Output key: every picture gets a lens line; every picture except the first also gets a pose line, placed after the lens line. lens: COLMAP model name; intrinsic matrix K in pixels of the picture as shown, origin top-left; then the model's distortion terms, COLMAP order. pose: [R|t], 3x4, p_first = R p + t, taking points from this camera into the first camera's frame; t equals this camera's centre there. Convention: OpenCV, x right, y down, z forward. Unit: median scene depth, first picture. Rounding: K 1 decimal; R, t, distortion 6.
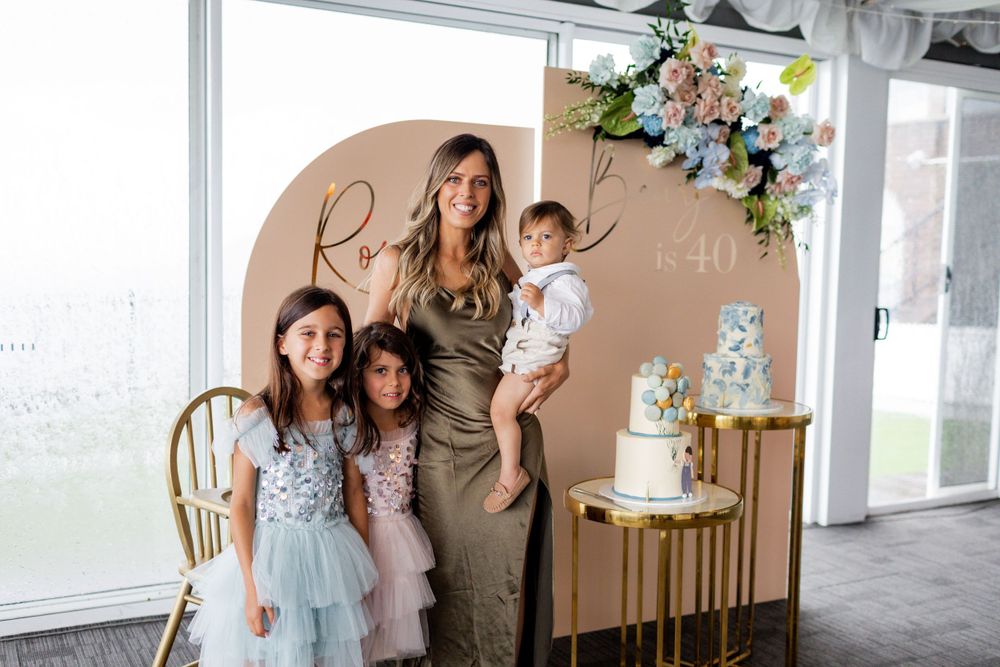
lens RADIAL K [[1044.3, 0, 506.9], [0, 1044.3, 335.8], [0, 0, 1]] dist [-0.014863, 0.000000]
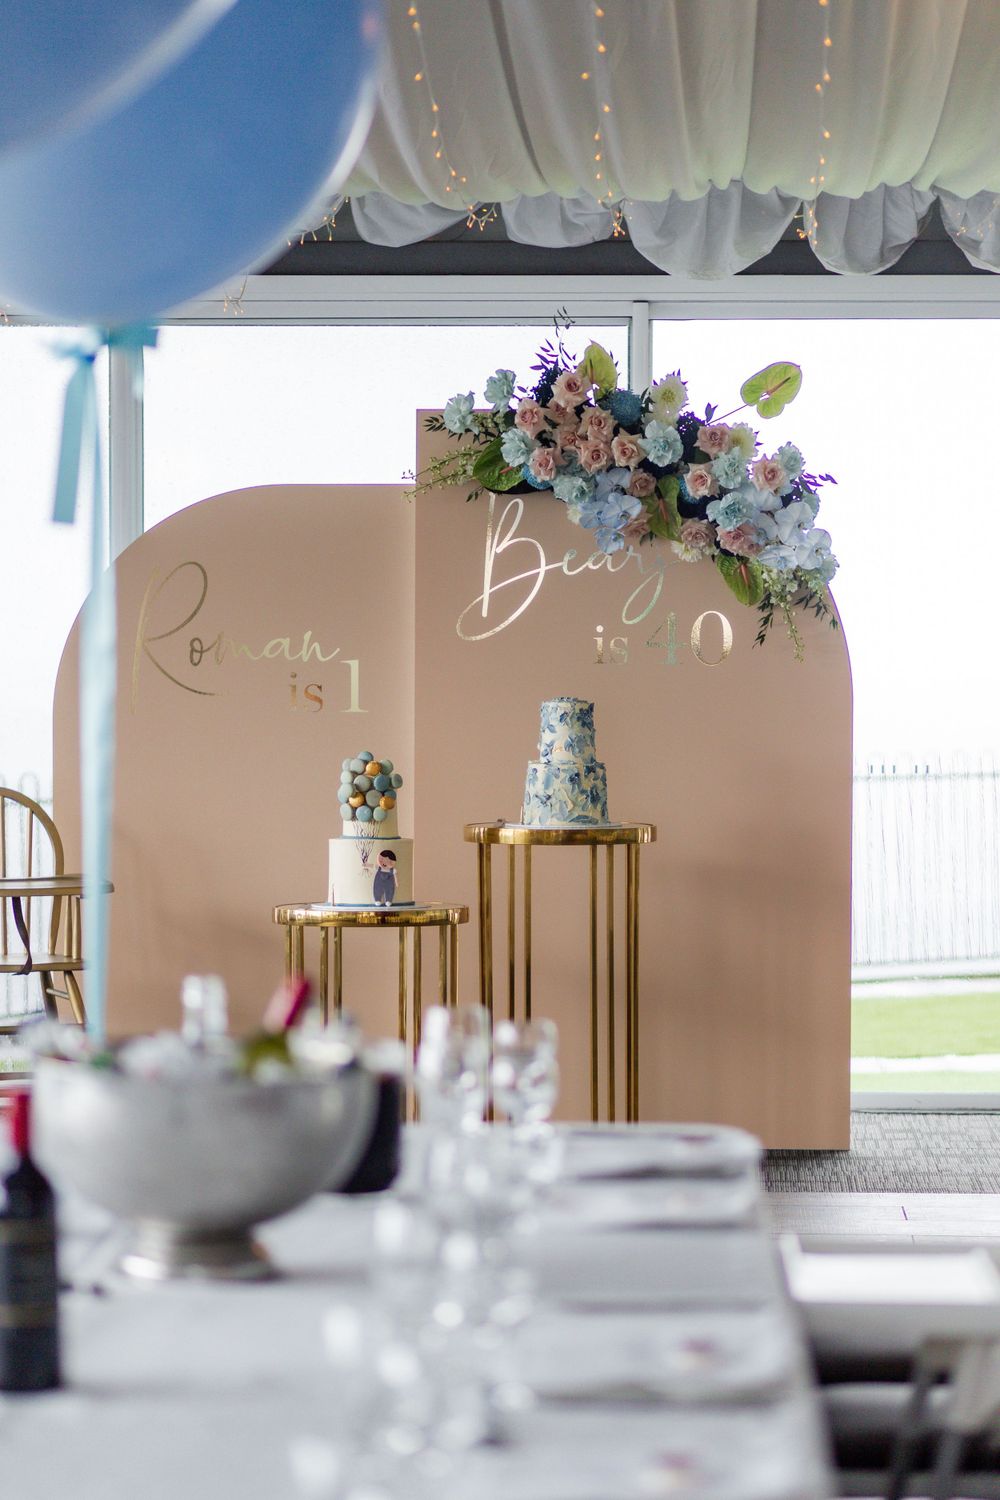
lens RADIAL K [[4095.1, 0, 500.7], [0, 4095.1, 748.8], [0, 0, 1]] dist [-0.078425, 0.000000]
pose [[0.853267, -0.006274, -0.521436, 1.692073], [-0.026117, 0.998159, -0.054748, 0.168200], [0.520820, 0.060333, 0.851532, -1.589720]]
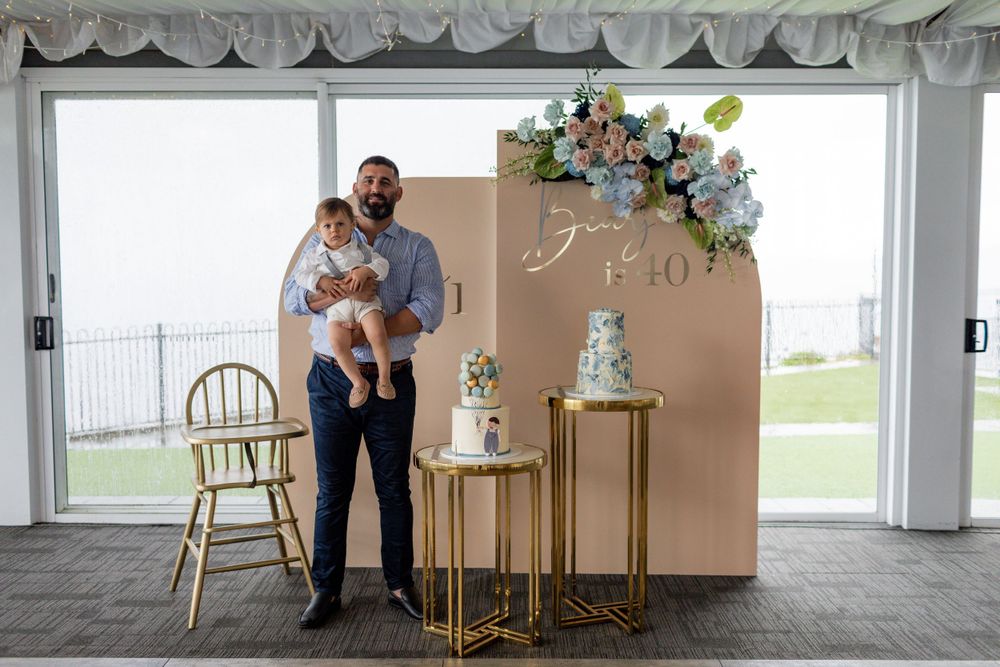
lens RADIAL K [[952.8, 0, 494.9], [0, 952.8, 334.2], [0, 0, 1]] dist [-0.011753, 0.000000]
pose [[0.875969, 0.011089, -0.482239, 0.601798], [-0.020523, 0.999687, -0.014292, 0.015023], [0.481930, 0.022416, 0.875923, -0.042142]]
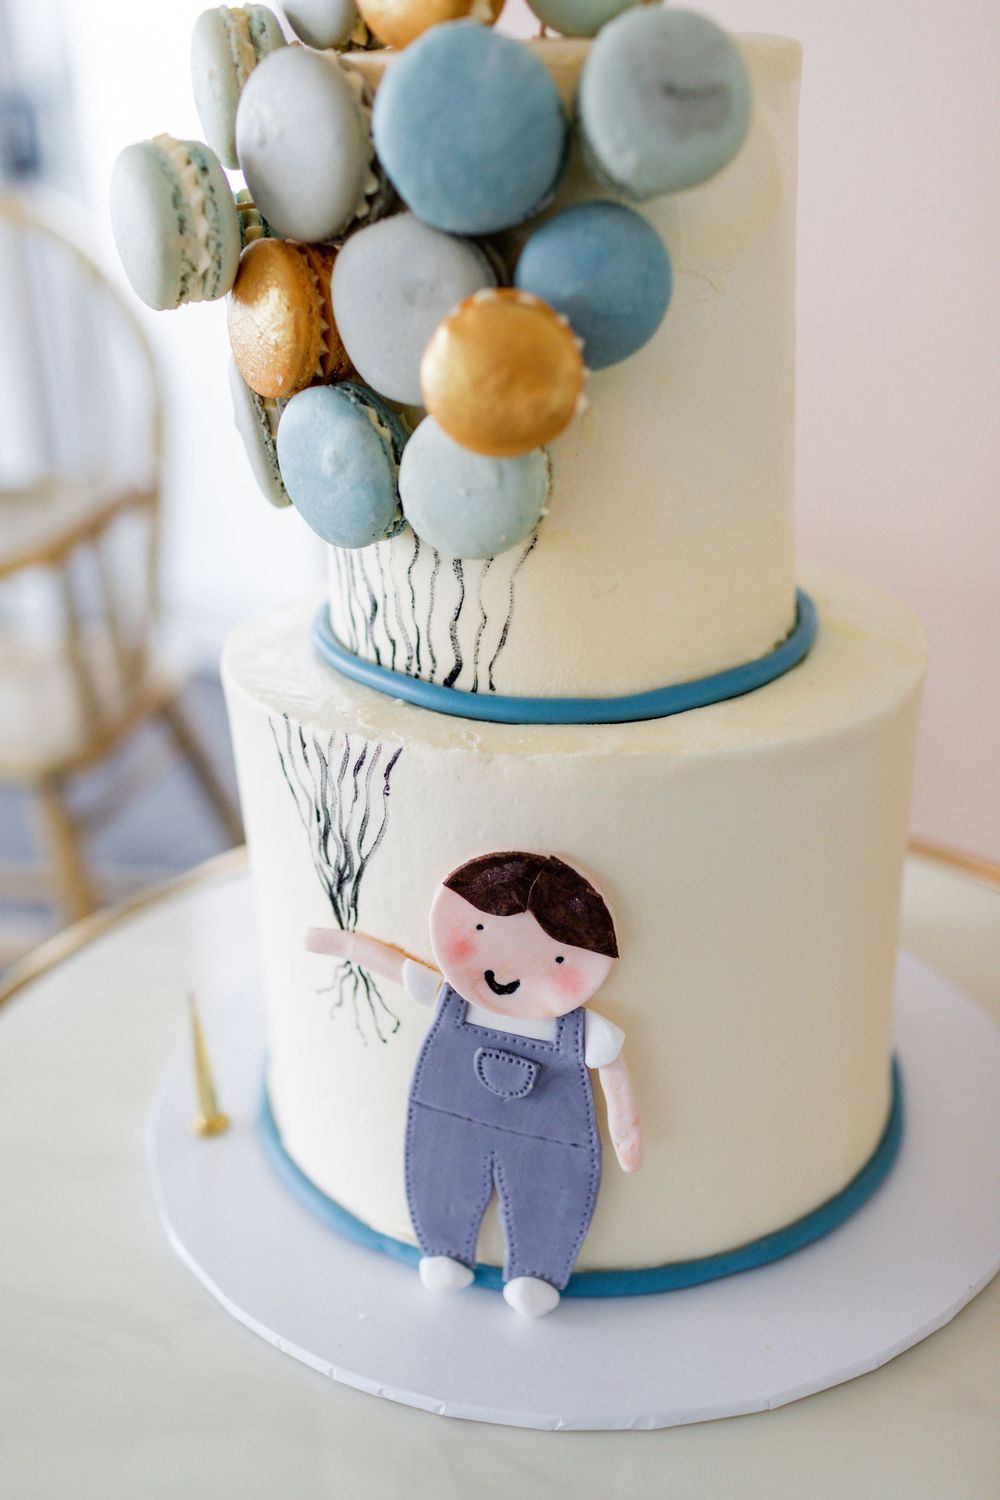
lens RADIAL K [[1429.2, 0, 500.8], [0, 1429.2, 743.6], [0, 0, 1]] dist [-0.011753, 0.000000]
pose [[0.398955, 0.305546, -0.864567, 0.222514], [-0.023062, 0.945897, 0.323647, 0.045162], [0.916681, -0.109182, 0.384416, 0.760196]]
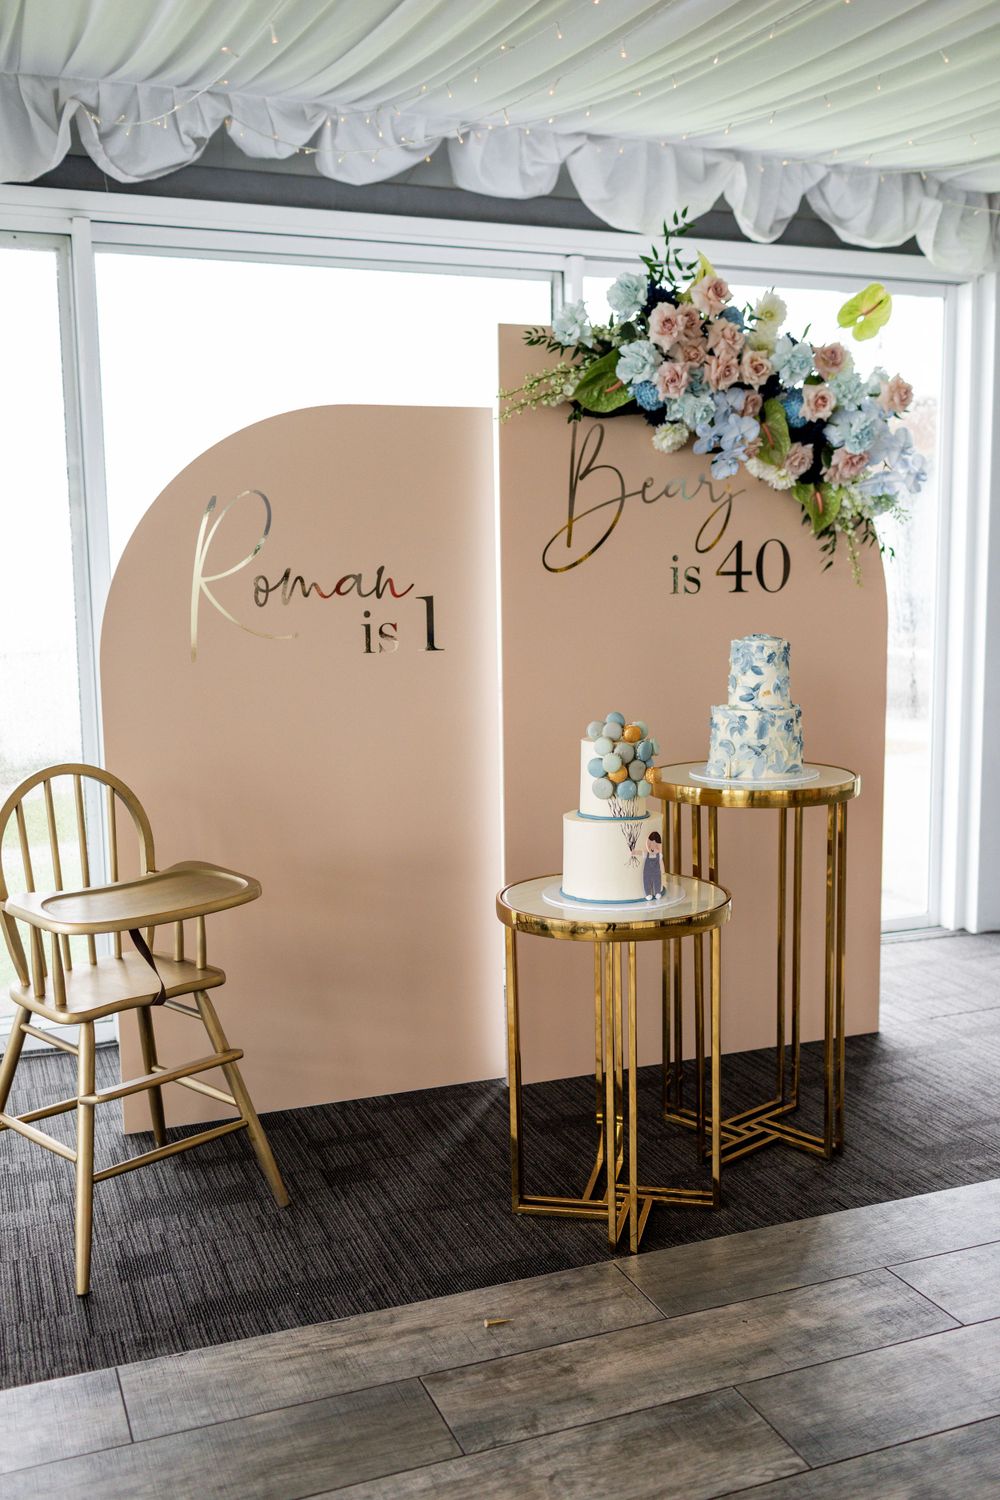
lens RADIAL K [[1429.2, 0, 504.1], [0, 1429.2, 756.5], [0, 0, 1]] dist [-0.011753, 0.000000]
pose [[0.992548, -0.020194, -0.120170, 0.152874], [0.026863, 0.998172, 0.054138, -0.005164], [0.118858, -0.056963, 0.991276, -0.023543]]
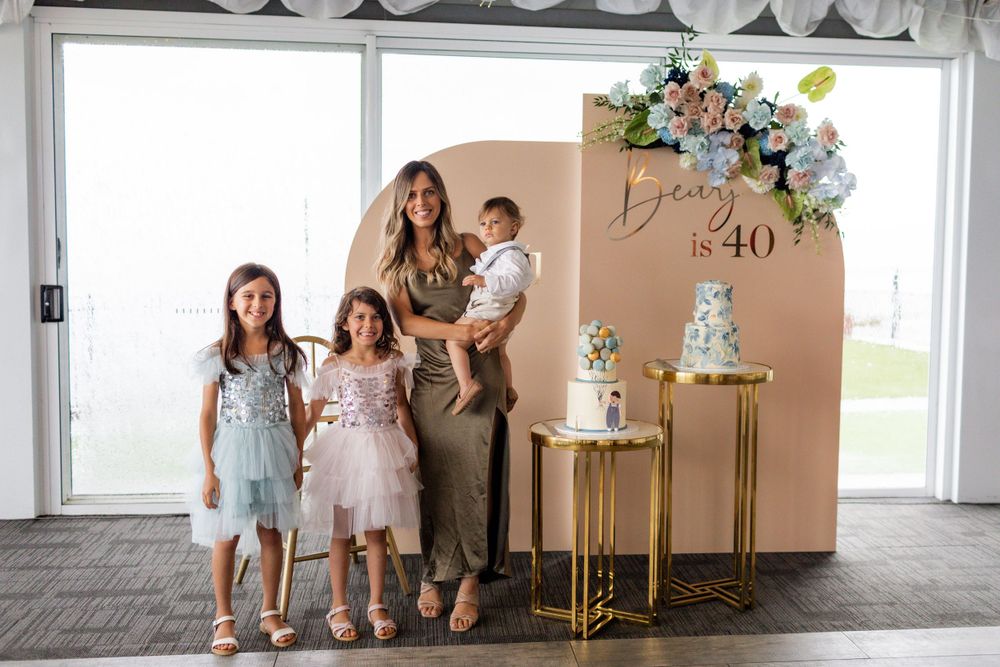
lens RADIAL K [[1044.3, 0, 537.5], [0, 1044.3, 308.7], [0, 0, 1]] dist [-0.014863, 0.000000]
pose [[0.930396, 0.014506, -0.366270, 0.440874], [-0.022479, 0.999594, -0.017512, 0.023880], [0.365867, 0.024526, 0.930344, -0.180236]]
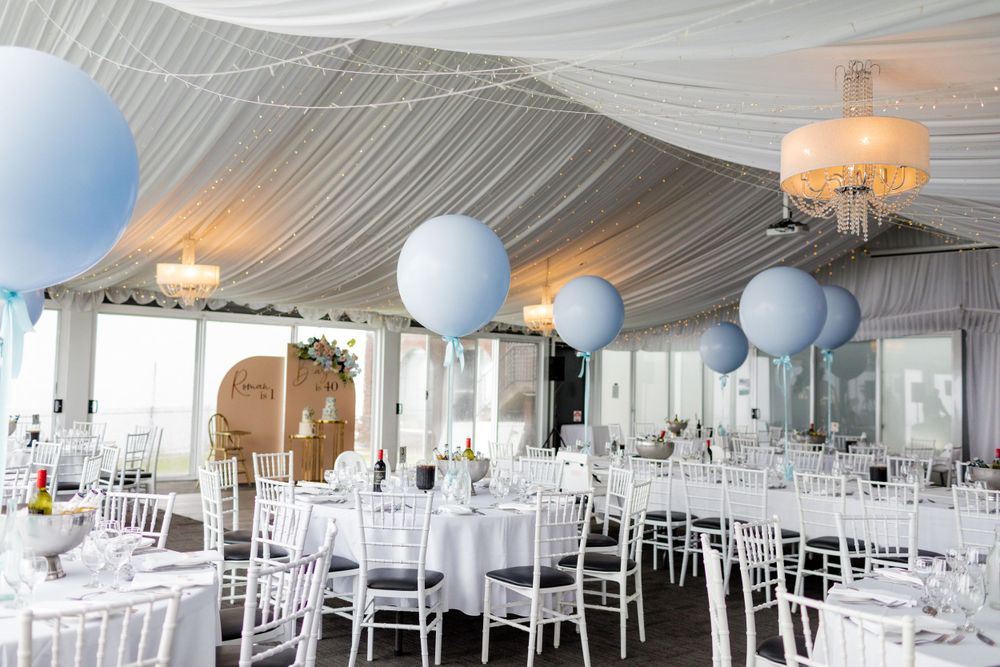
lens RADIAL K [[952.8, 0, 497.9], [0, 952.8, 325.2], [0, 0, 1]] dist [-0.011753, 0.000000]
pose [[0.977145, 0.013877, 0.212120, 0.049281], [0.016977, 0.989585, -0.142944, 0.241049], [-0.211895, 0.143278, 0.966733, -2.934308]]
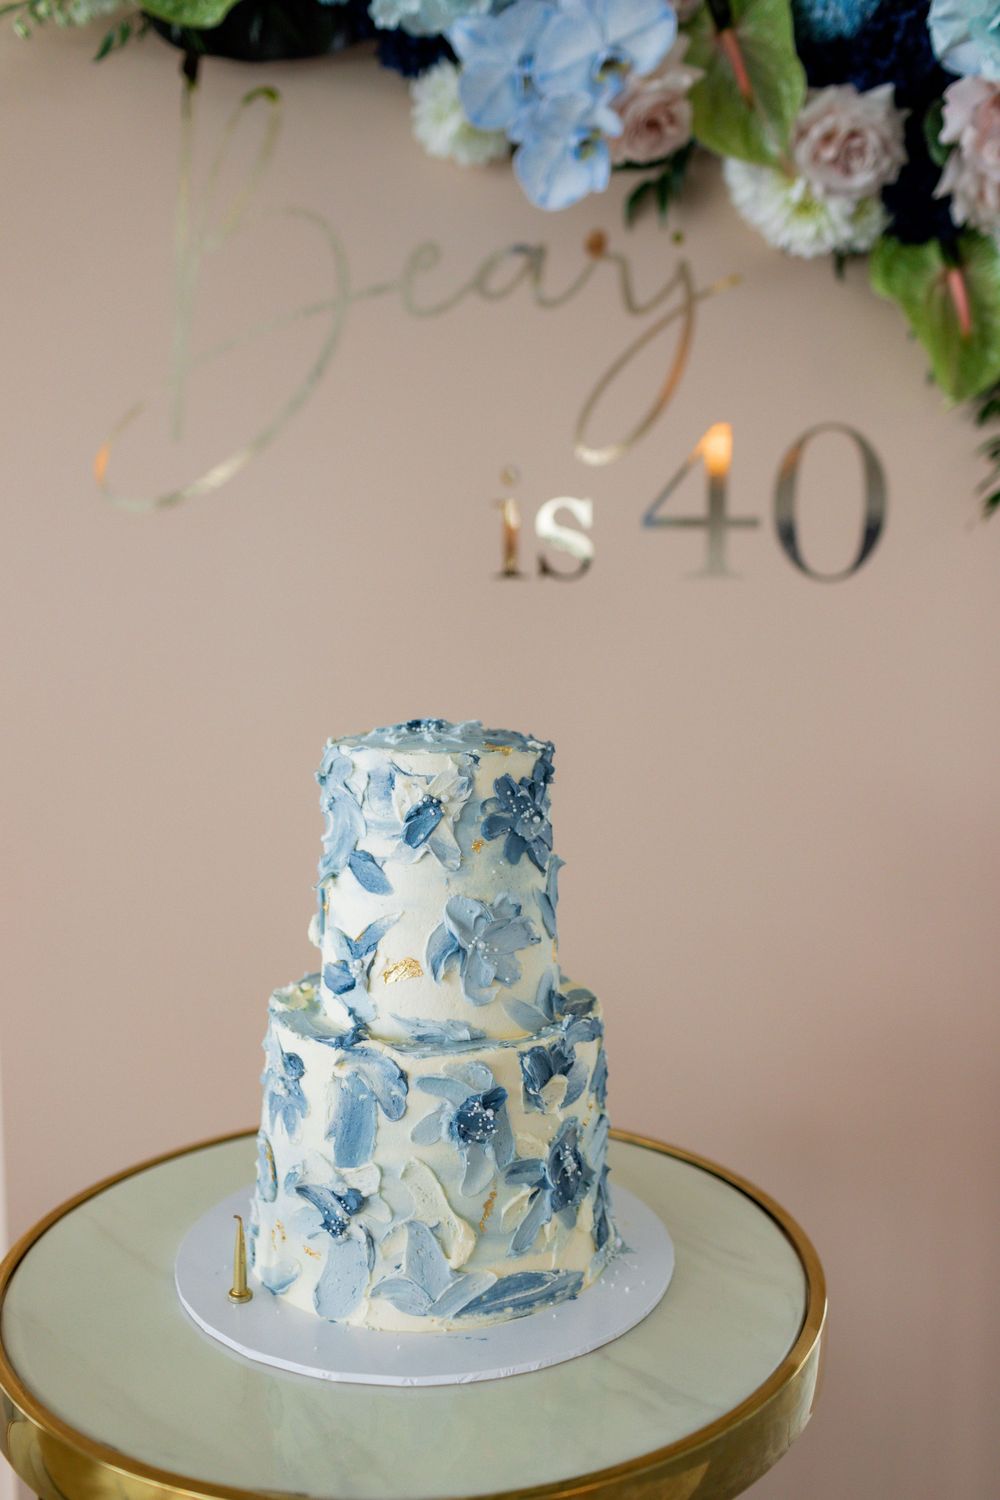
lens RADIAL K [[1429.2, 0, 508.1], [0, 1429.2, 751.7], [0, 0, 1]] dist [-0.011753, 0.000000]
pose [[0.898447, 0.029391, -0.438098, 0.320449], [-0.014762, 0.999215, 0.036762, -0.033345], [0.438835, -0.026561, 0.898175, 0.719429]]
